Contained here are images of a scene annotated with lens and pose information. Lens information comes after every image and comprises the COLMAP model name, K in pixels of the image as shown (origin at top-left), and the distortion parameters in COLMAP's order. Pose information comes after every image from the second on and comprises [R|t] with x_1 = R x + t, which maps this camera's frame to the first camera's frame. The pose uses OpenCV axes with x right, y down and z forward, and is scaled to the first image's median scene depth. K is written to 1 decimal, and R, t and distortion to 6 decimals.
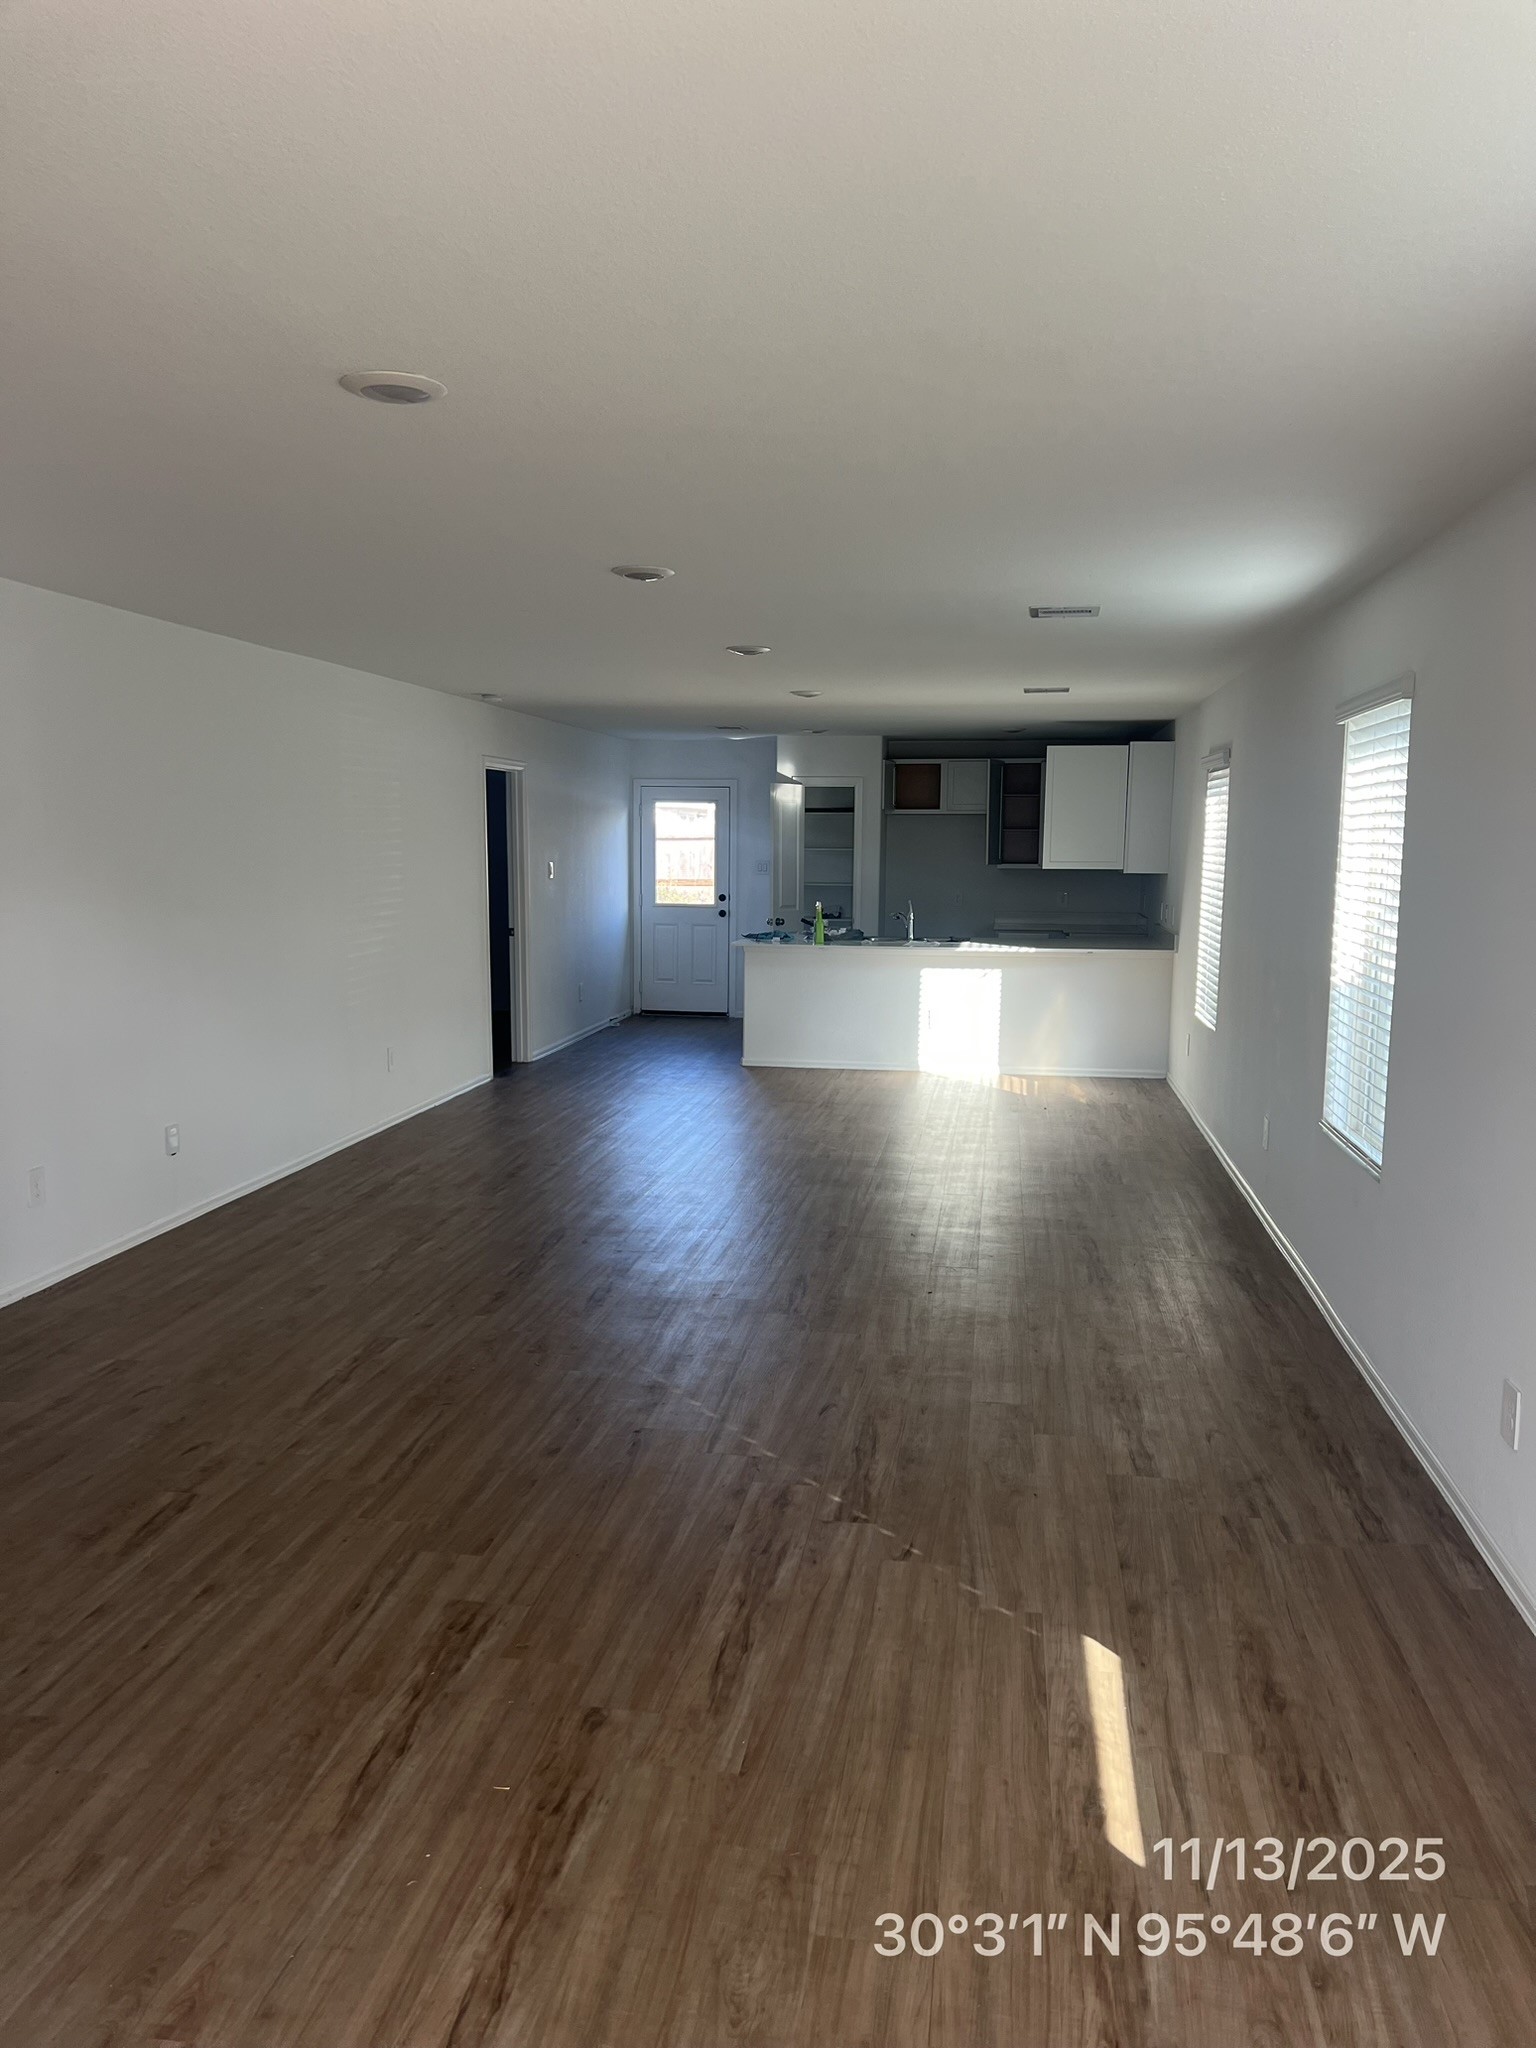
lens RADIAL K [[1507.2, 0, 768.0], [0, 1507.2, 1024.0], [0, 0, 1]] dist [0.070973, -0.000570]
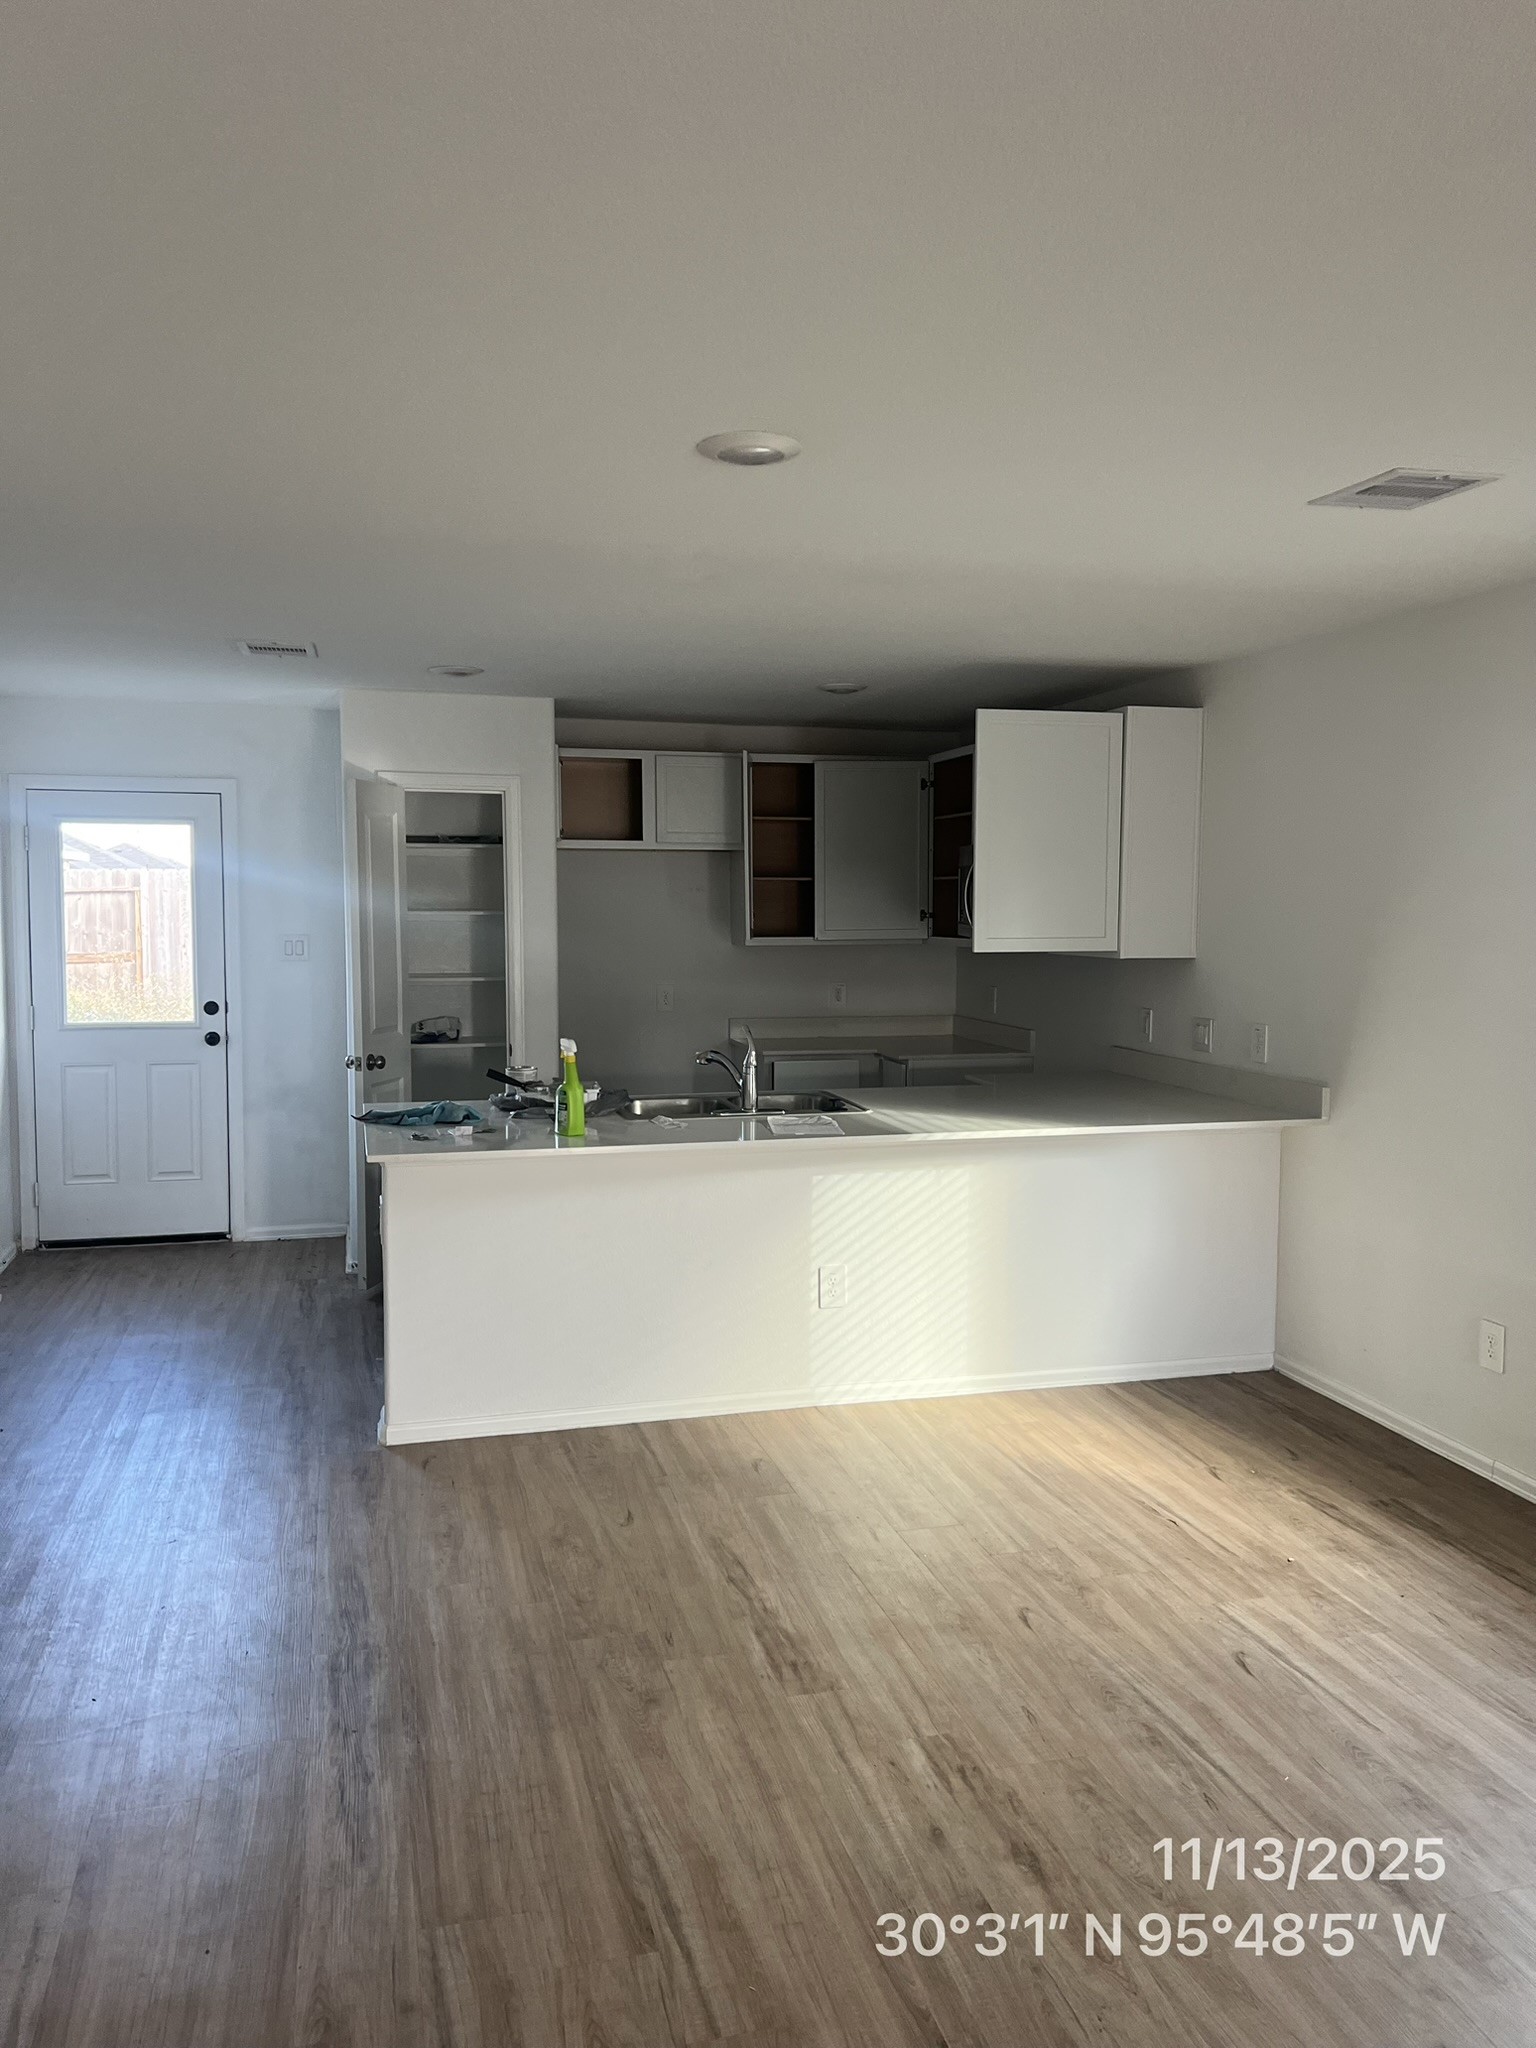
lens RADIAL K [[1507.2, 0, 768.0], [0, 1507.2, 1024.0], [0, 0, 1]] dist [0.070973, -0.000570]
pose [[0.913213, -0.042185, 0.405293, -0.074777], [0.055211, 0.998264, -0.020498, -0.063126], [-0.403724, 0.041096, 0.913957, 0.494839]]
